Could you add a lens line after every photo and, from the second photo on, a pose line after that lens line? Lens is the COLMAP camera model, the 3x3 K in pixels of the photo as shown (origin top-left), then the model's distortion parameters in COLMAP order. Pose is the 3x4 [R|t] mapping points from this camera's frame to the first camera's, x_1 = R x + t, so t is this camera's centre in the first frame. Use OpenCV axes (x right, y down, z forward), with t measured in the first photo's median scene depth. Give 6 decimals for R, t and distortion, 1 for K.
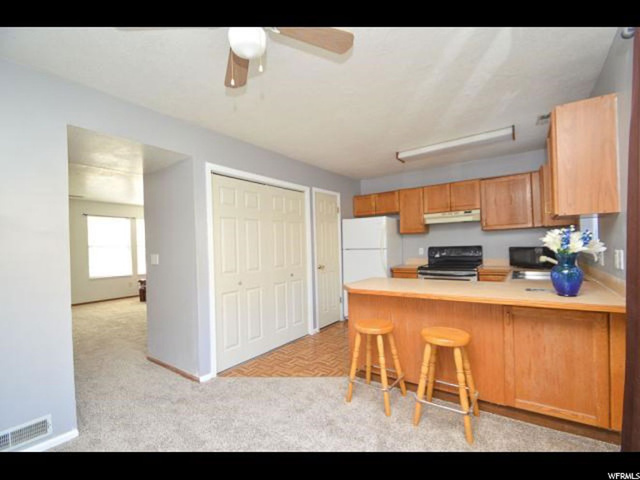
lens RADIAL K [[284.8, 0, 319.3], [0, 284.8, 245.6], [0, 0, 1]] dist [0.001044, -0.001673]
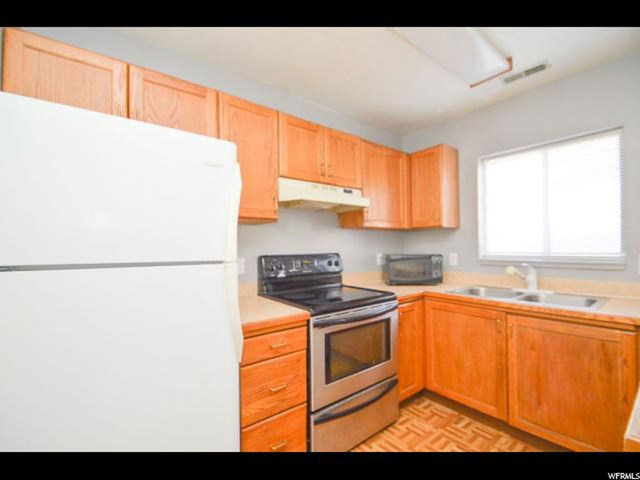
lens RADIAL K [[284.8, 0, 321.4], [0, 284.8, 244.3], [0, 0, 1]] dist [0.001044, -0.001673]
pose [[0.266589, 0.037545, 0.963079, -0.015432], [0.003708, 0.999194, -0.039979, 0.005789], [-0.963803, 0.014229, 0.266234, 0.902304]]
